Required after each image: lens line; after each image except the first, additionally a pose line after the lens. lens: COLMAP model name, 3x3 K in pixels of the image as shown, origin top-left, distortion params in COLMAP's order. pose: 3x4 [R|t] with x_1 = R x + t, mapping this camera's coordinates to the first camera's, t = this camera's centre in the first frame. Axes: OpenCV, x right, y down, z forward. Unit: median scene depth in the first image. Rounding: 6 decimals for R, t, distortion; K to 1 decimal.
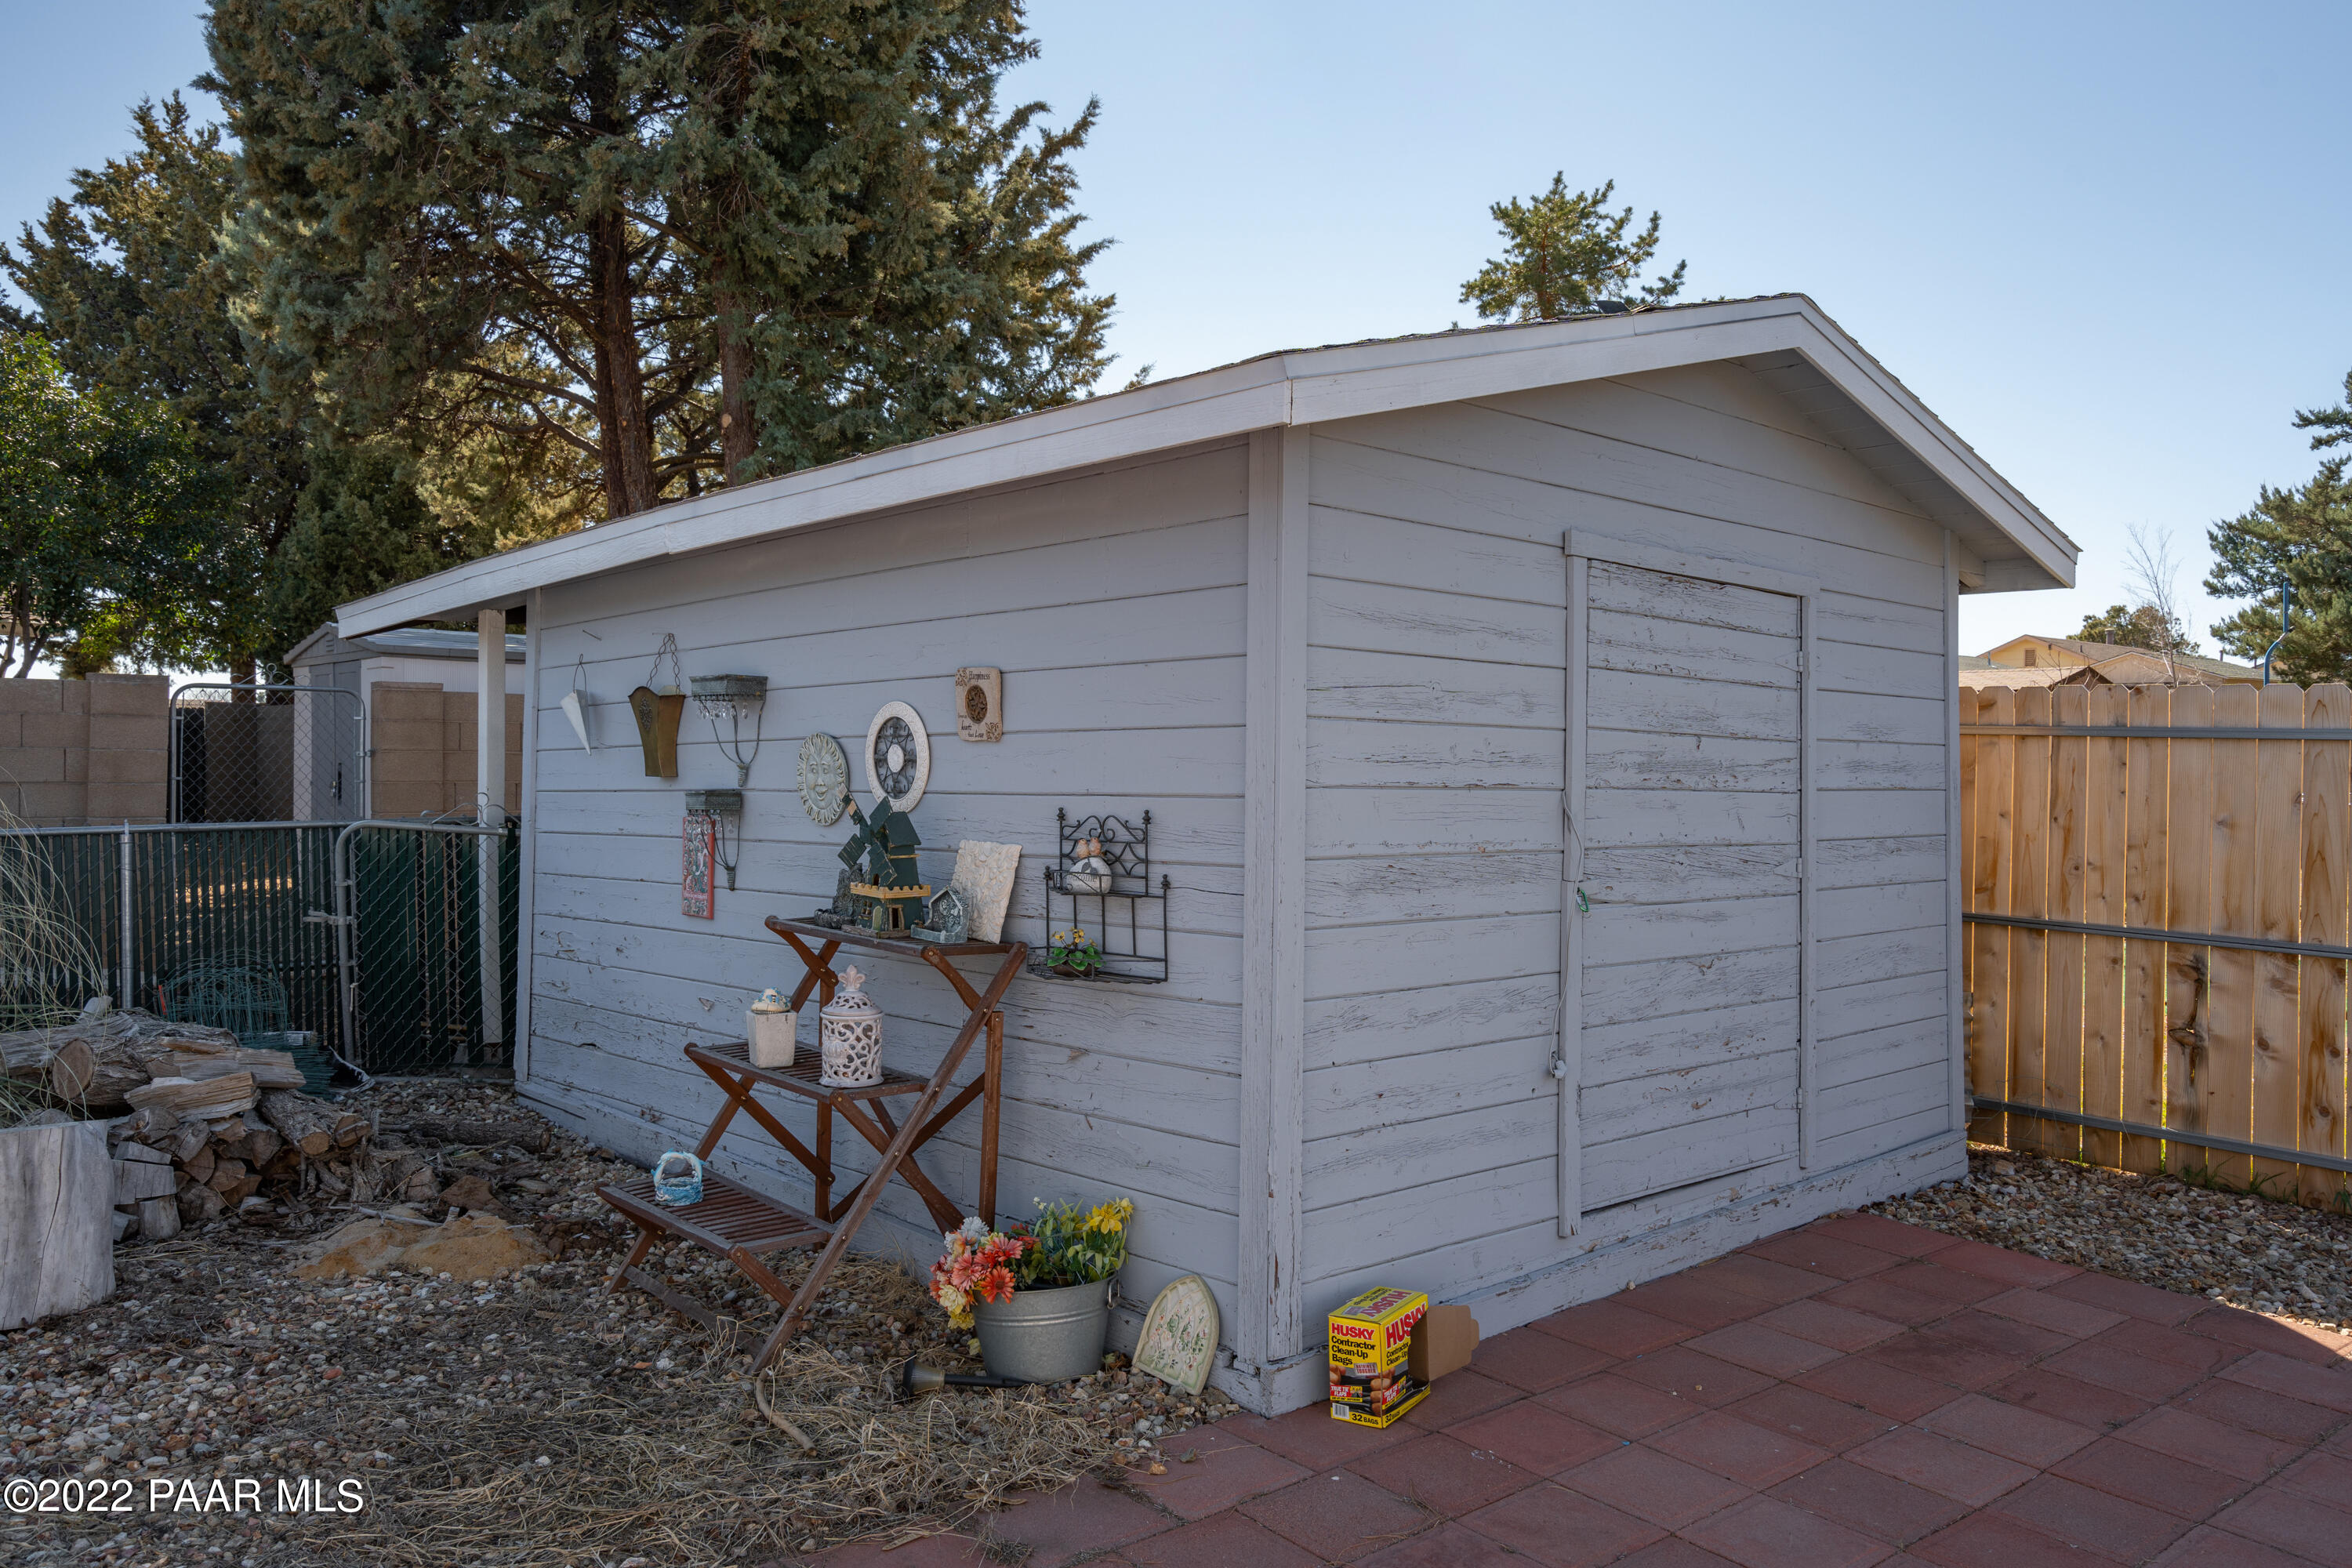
lens RADIAL K [[1737.9, 0, 1174.0], [0, 1737.9, 786.5], [0, 0, 1]] dist [-0.000578, 0.000031]
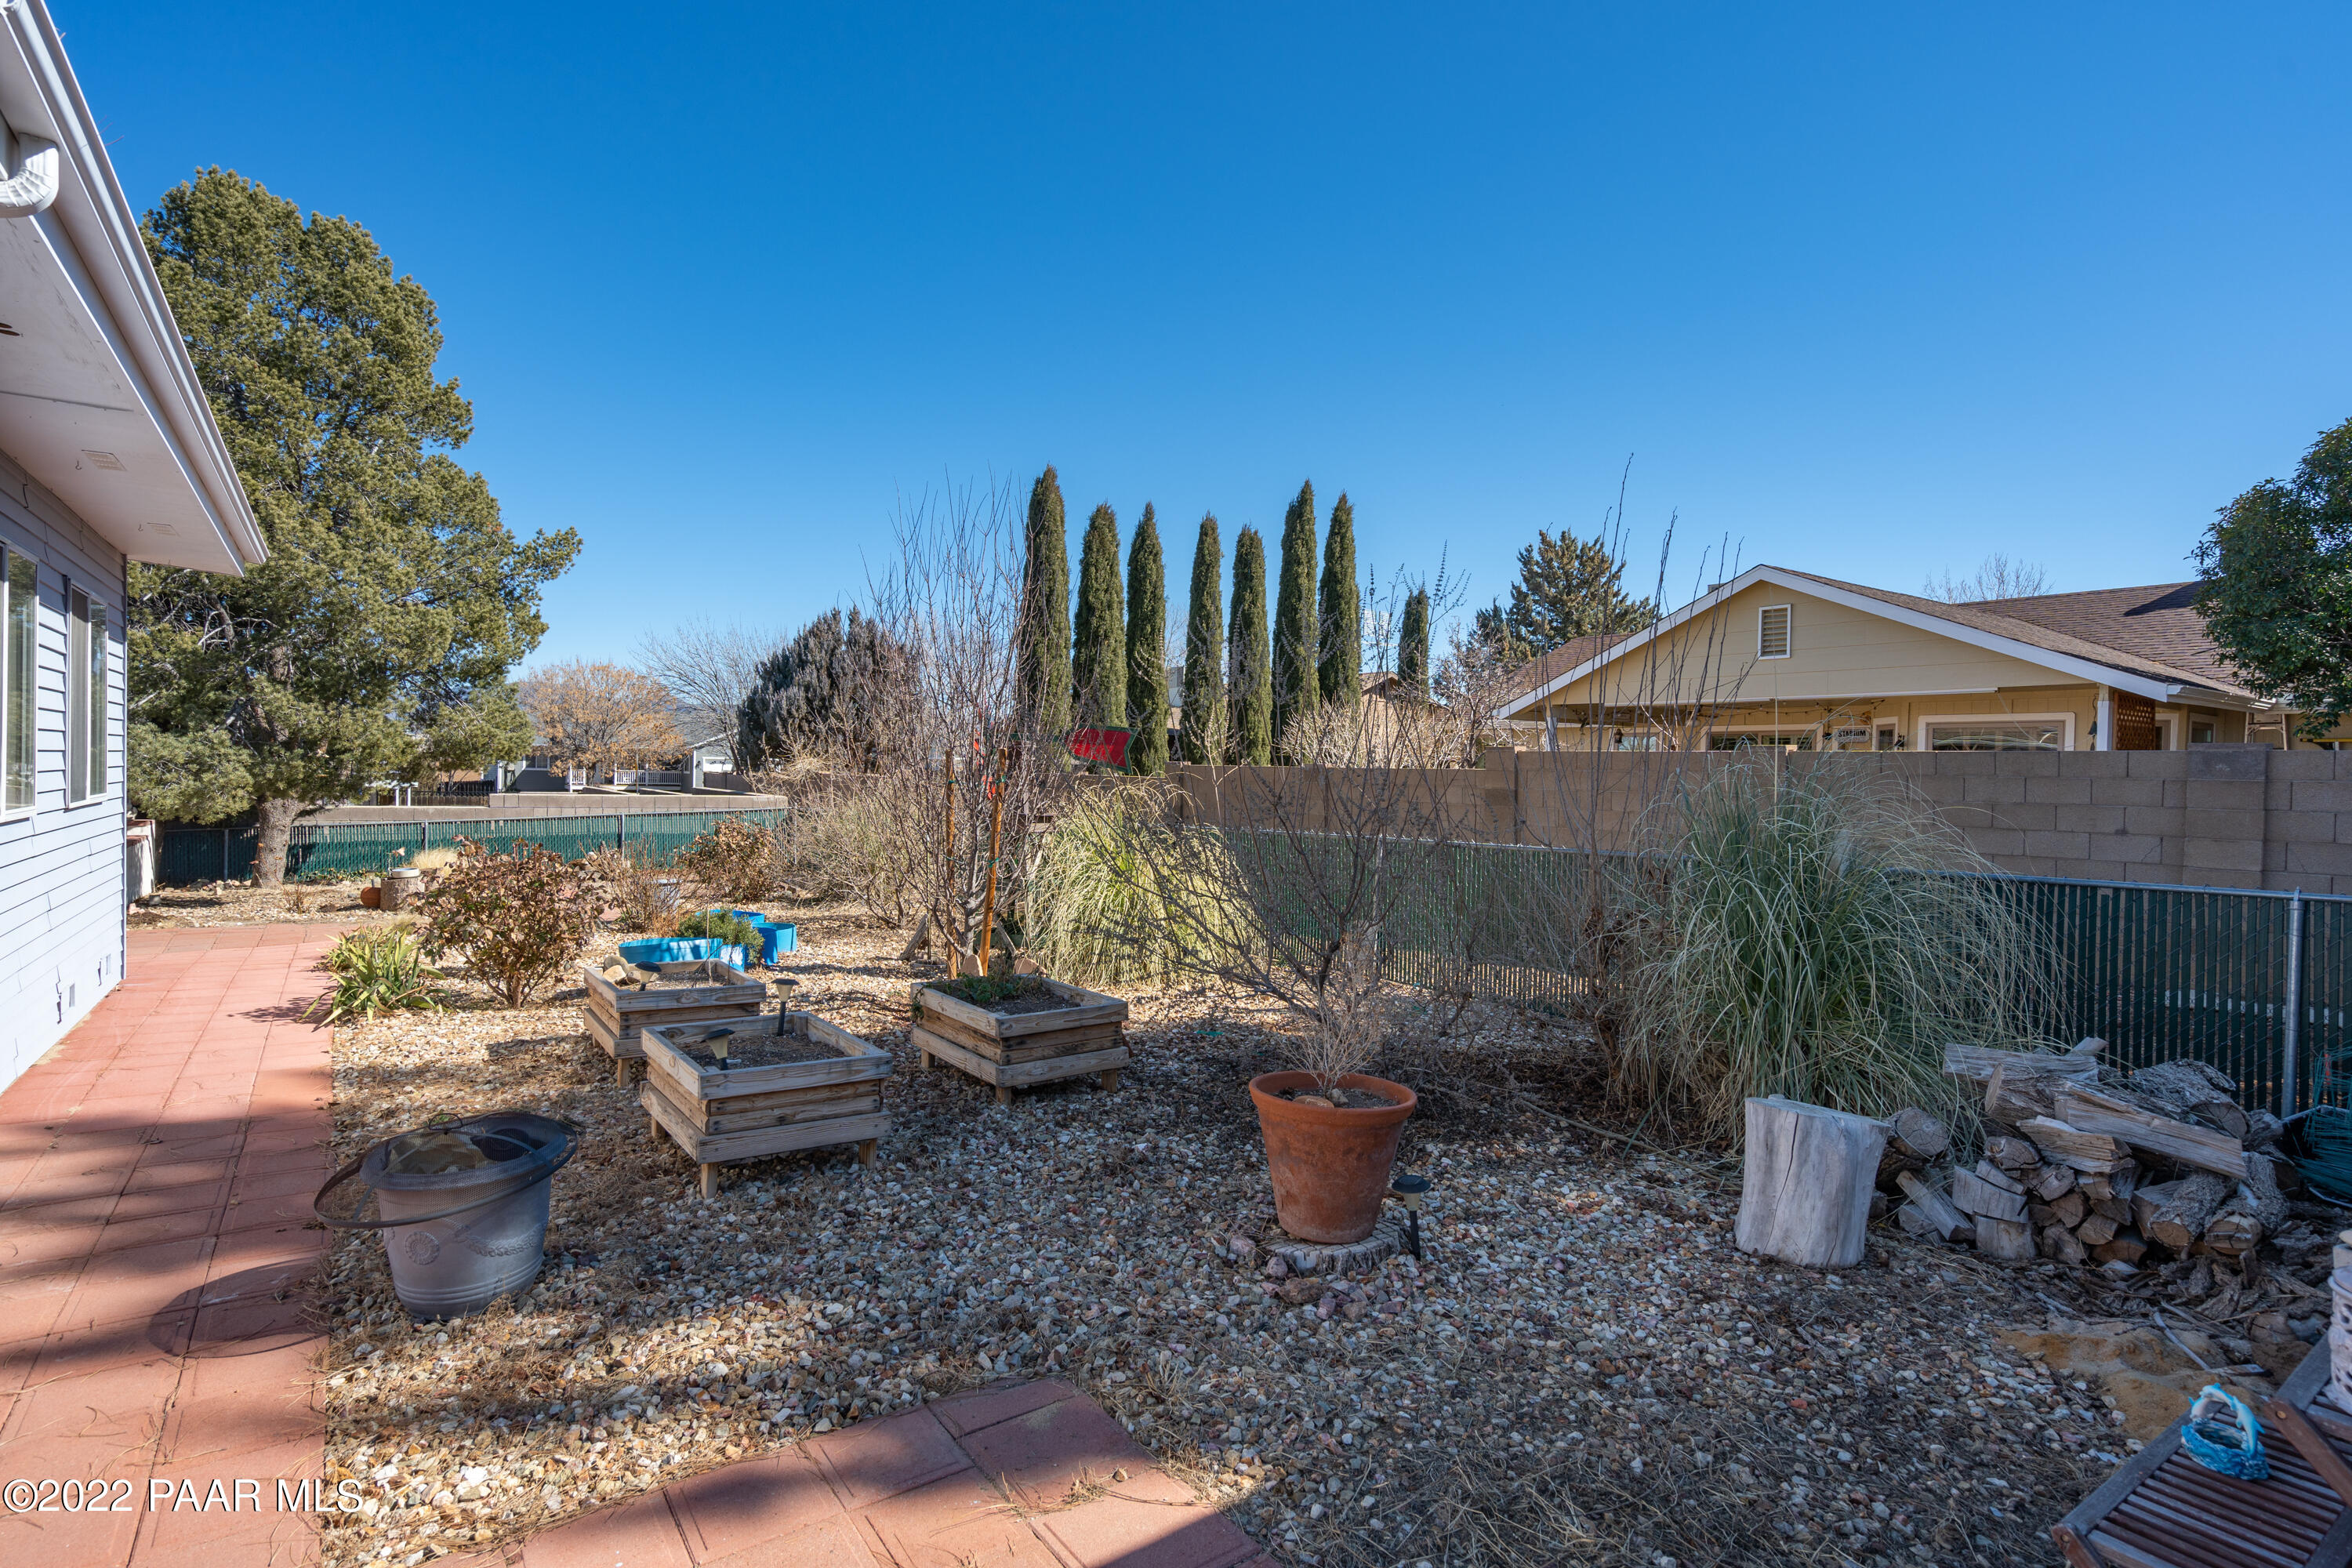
lens RADIAL K [[1151.4, 0, 1174.1], [0, 1151.4, 788.3], [0, 0, 1]] dist [0.000715, -0.000049]
pose [[-0.126387, -0.005627, -0.991965, 0.215483], [-0.035459, 0.999370, -0.001151, -0.019996], [0.991347, 0.035029, -0.126507, 0.556211]]
